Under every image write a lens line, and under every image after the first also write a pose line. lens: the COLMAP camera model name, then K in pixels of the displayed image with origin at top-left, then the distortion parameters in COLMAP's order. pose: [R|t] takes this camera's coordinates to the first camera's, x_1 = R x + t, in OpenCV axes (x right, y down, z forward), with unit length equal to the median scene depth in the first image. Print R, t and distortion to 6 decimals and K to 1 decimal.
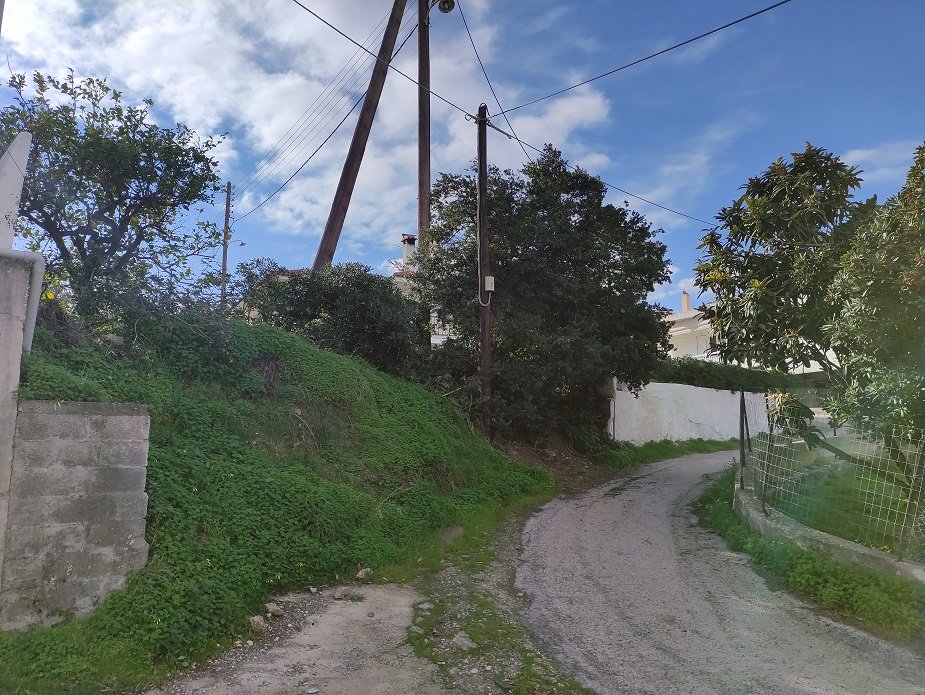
lens RADIAL K [[672.3, 0, 462.5], [0, 672.3, 347.5], [0, 0, 1]] dist [0.055569, -0.052954]
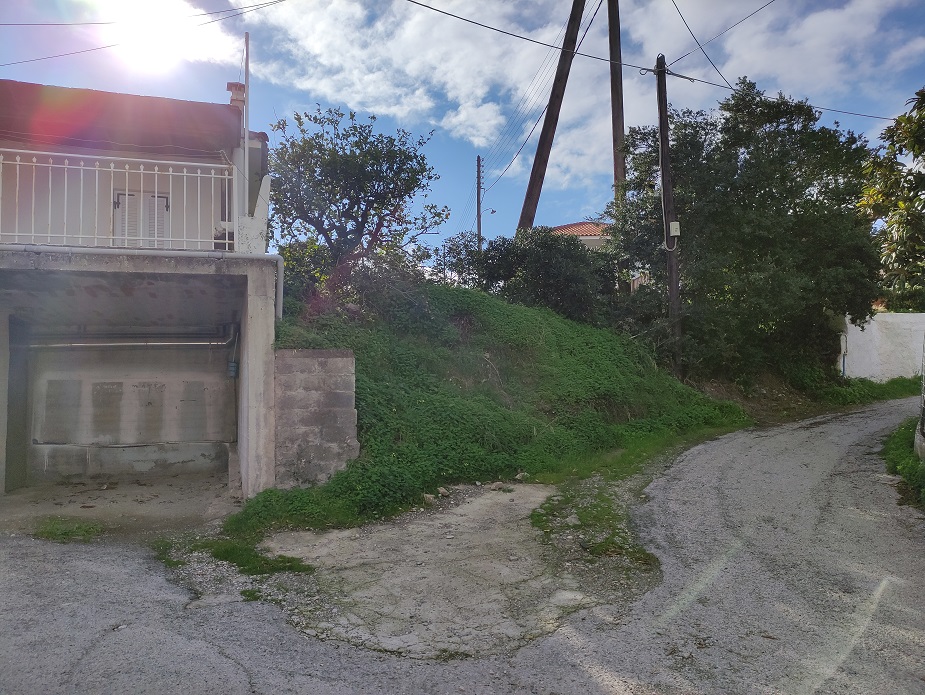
lens RADIAL K [[672.3, 0, 462.5], [0, 672.3, 347.5], [0, 0, 1]] dist [0.055569, -0.052954]
pose [[0.919012, -0.044863, -0.391668, 0.172554], [0.072081, 0.995878, 0.055061, 0.008088], [0.387583, -0.078834, 0.918458, -0.130567]]
